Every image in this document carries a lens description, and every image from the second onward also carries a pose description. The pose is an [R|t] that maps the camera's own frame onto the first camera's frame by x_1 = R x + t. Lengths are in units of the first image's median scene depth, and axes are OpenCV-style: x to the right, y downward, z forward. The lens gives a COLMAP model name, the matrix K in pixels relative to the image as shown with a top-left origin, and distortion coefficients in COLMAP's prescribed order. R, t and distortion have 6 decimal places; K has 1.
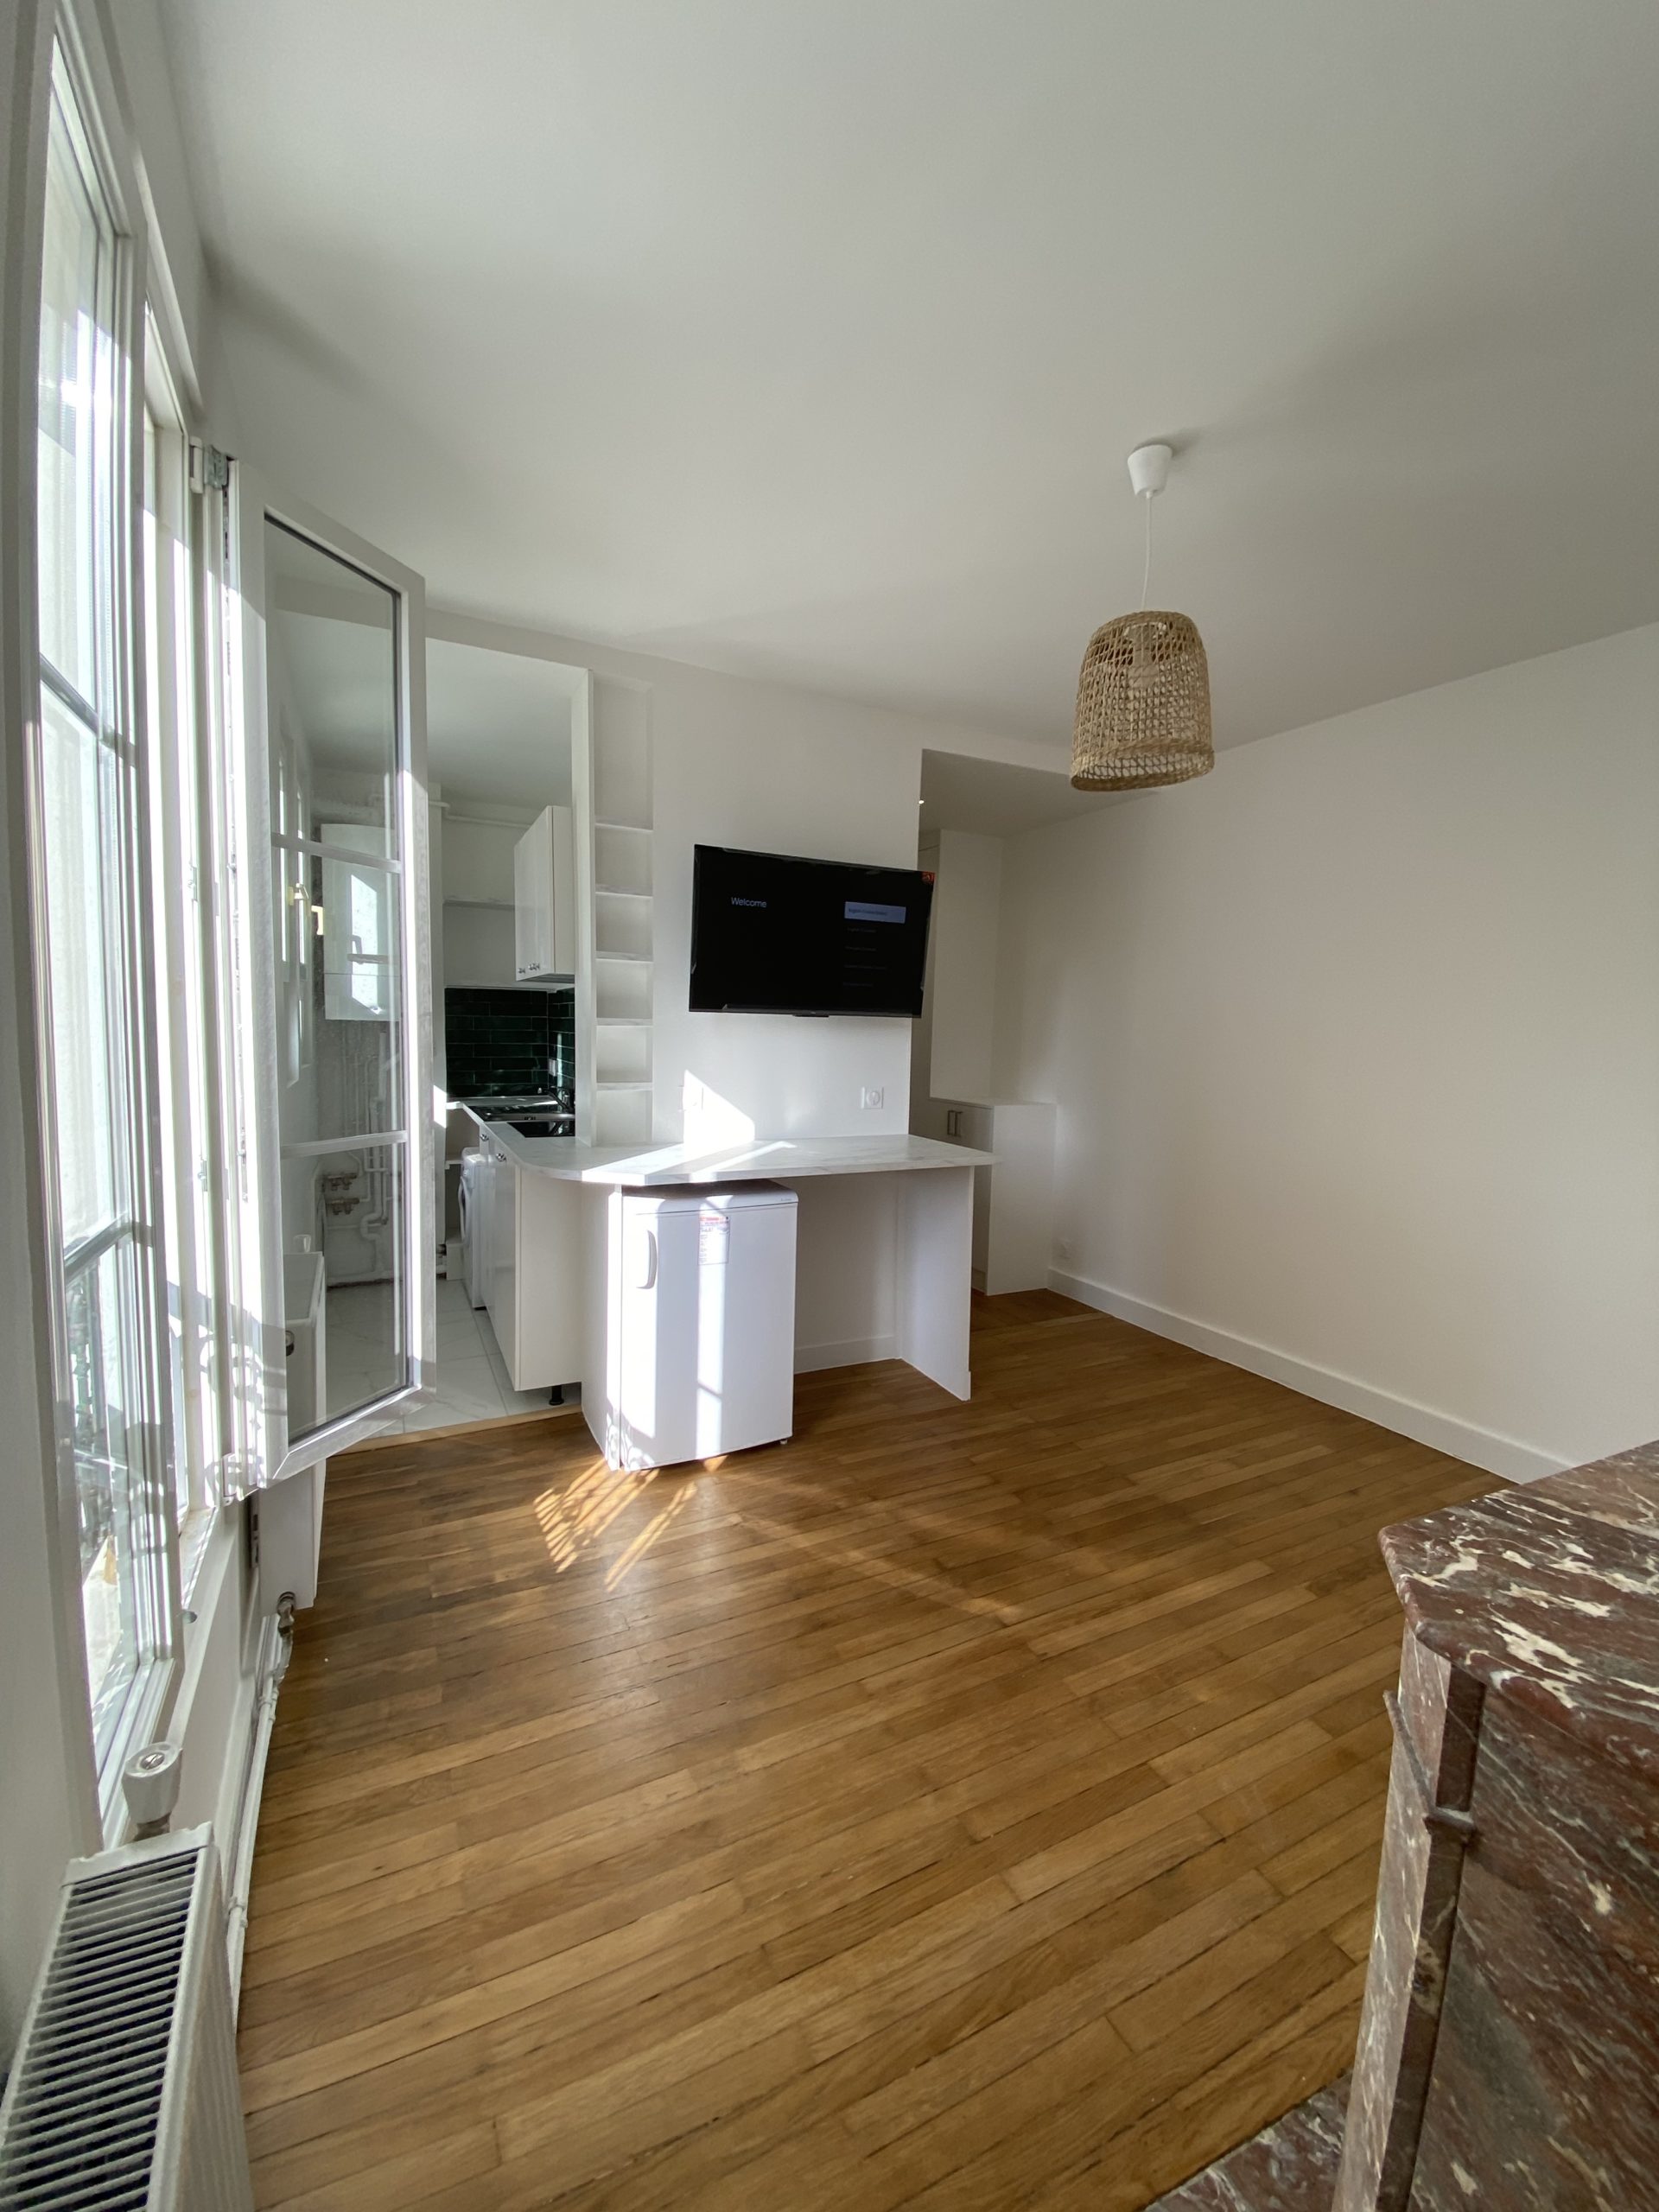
lens RADIAL K [[891.6, 0, 829.5], [0, 891.6, 1106.0], [0, 0, 1]] dist [0.026243, -0.019829]
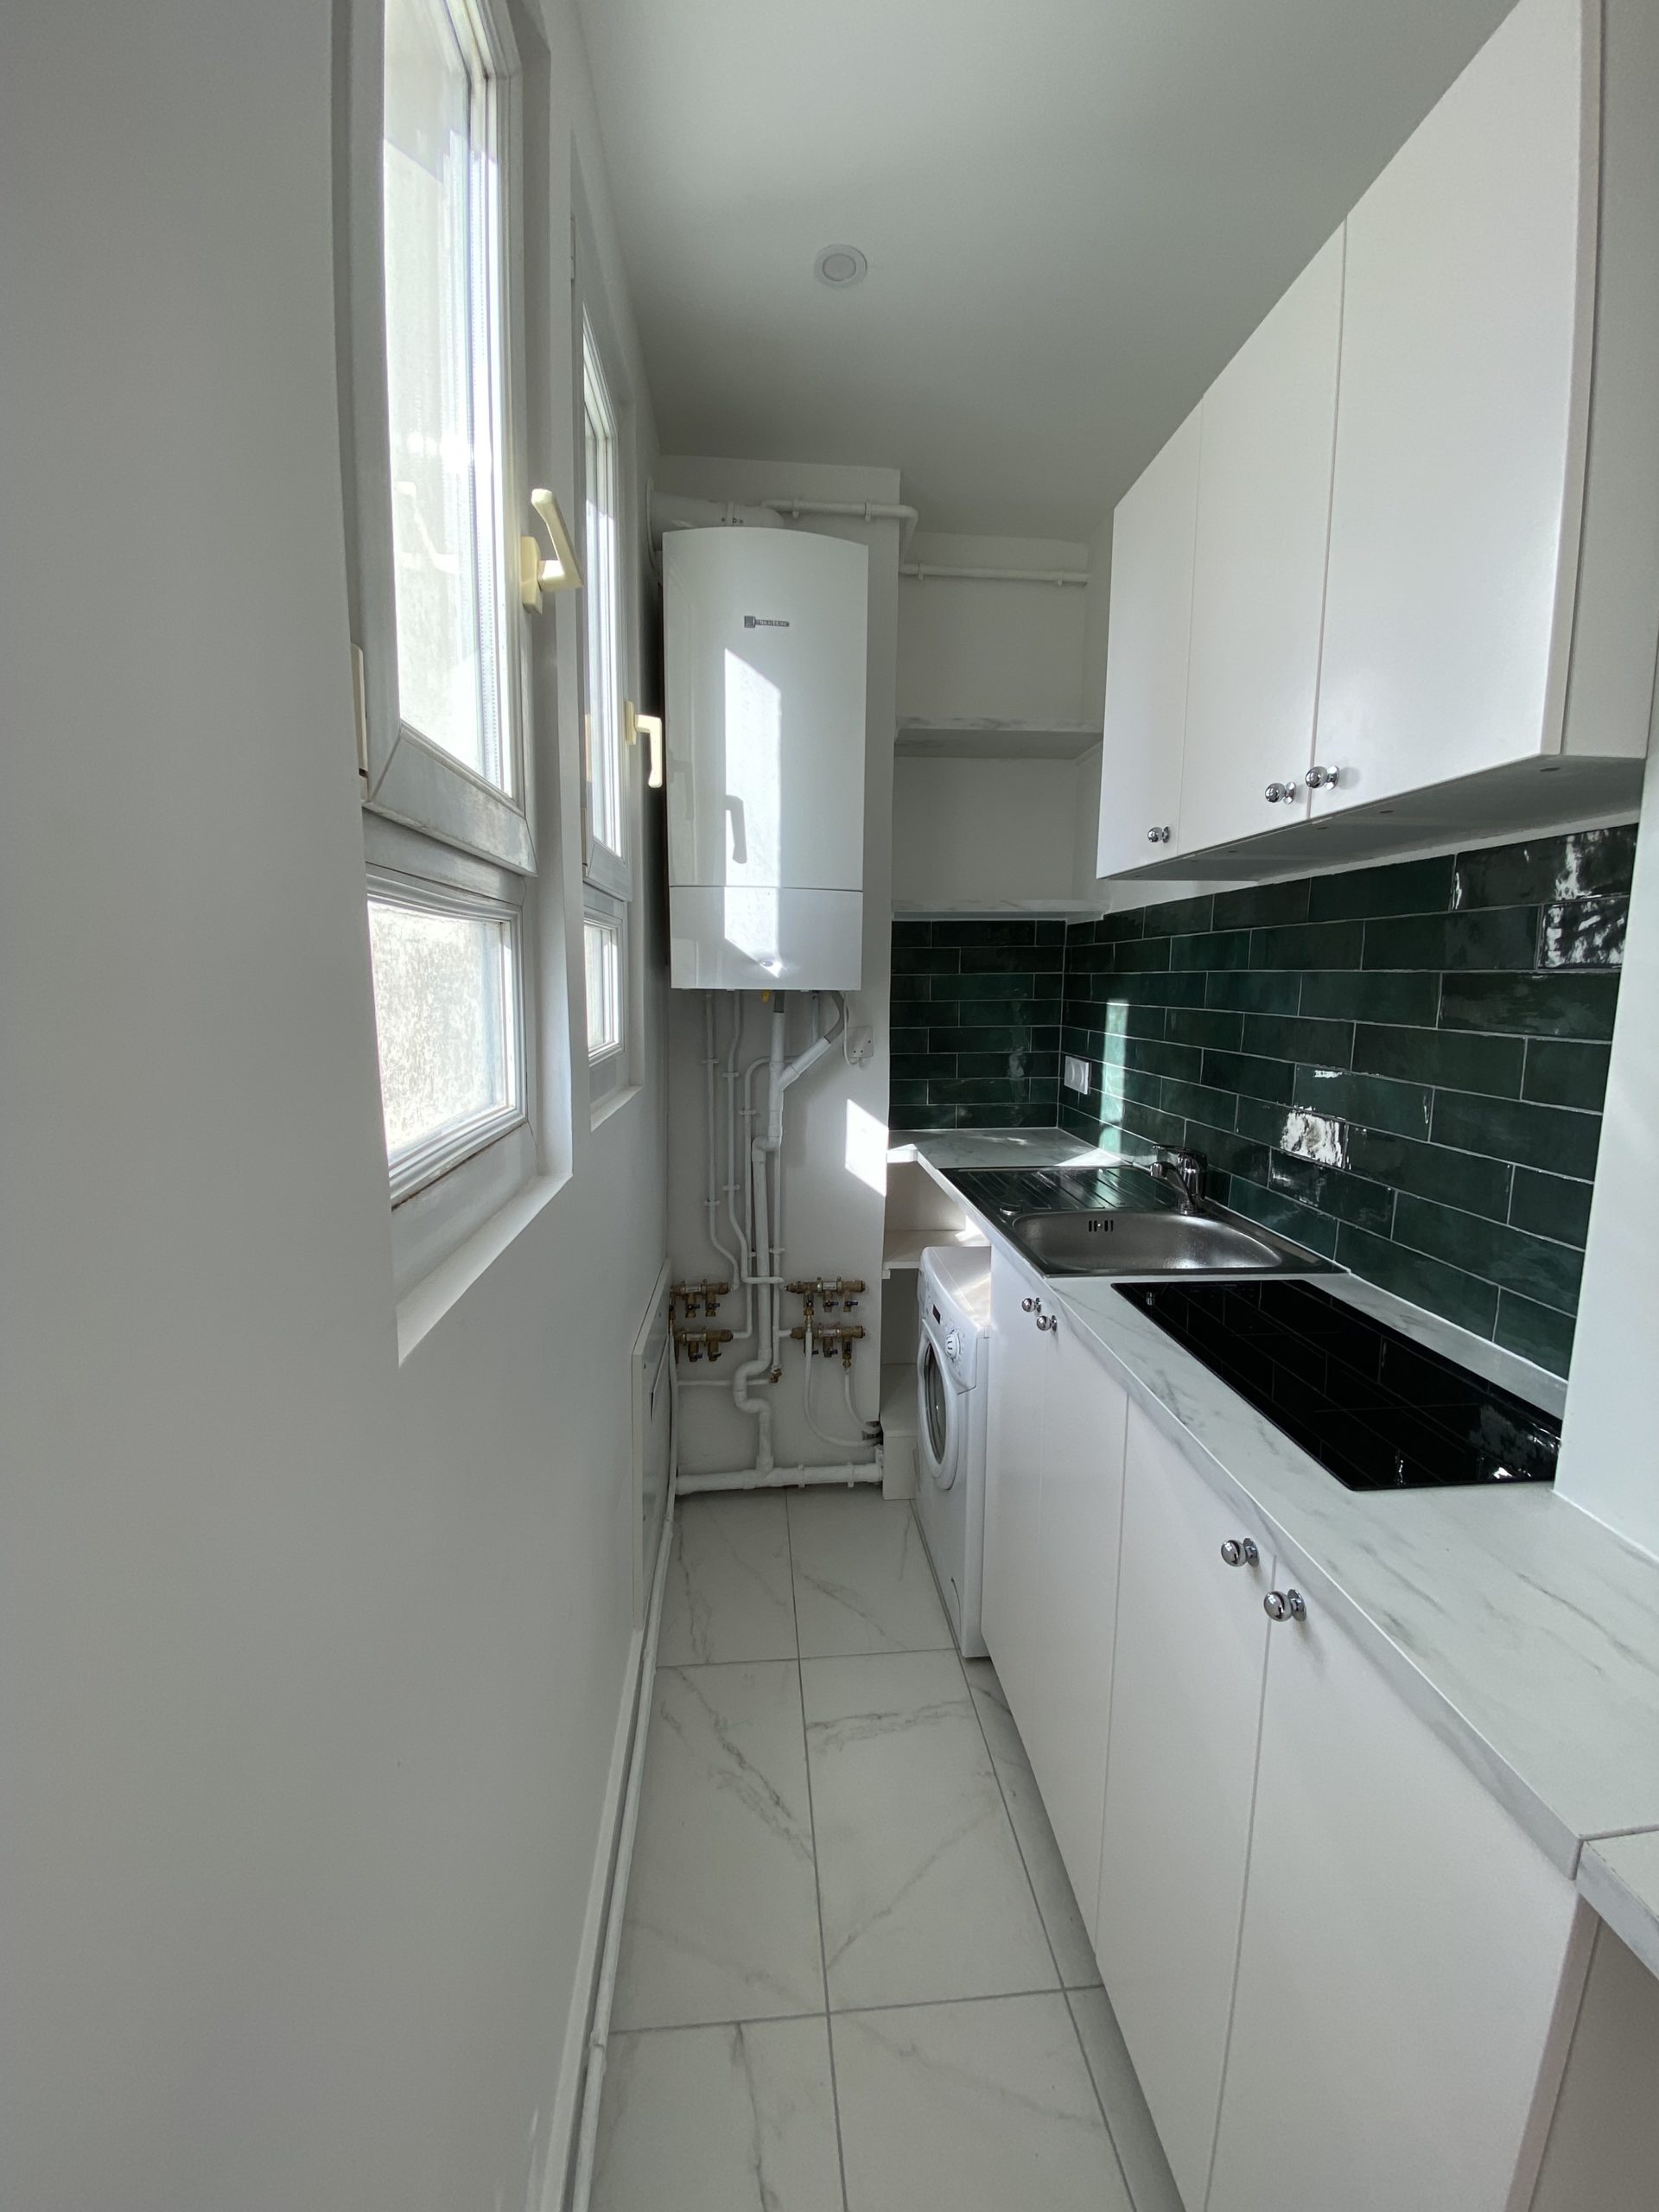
lens RADIAL K [[891.6, 0, 829.5], [0, 891.6, 1106.0], [0, 0, 1]] dist [0.026243, -0.019829]
pose [[0.930505, 0.033411, -0.364752, -0.289136], [-0.015534, 0.998535, 0.051837, -0.055961], [0.365950, -0.042568, 0.929661, 0.547786]]
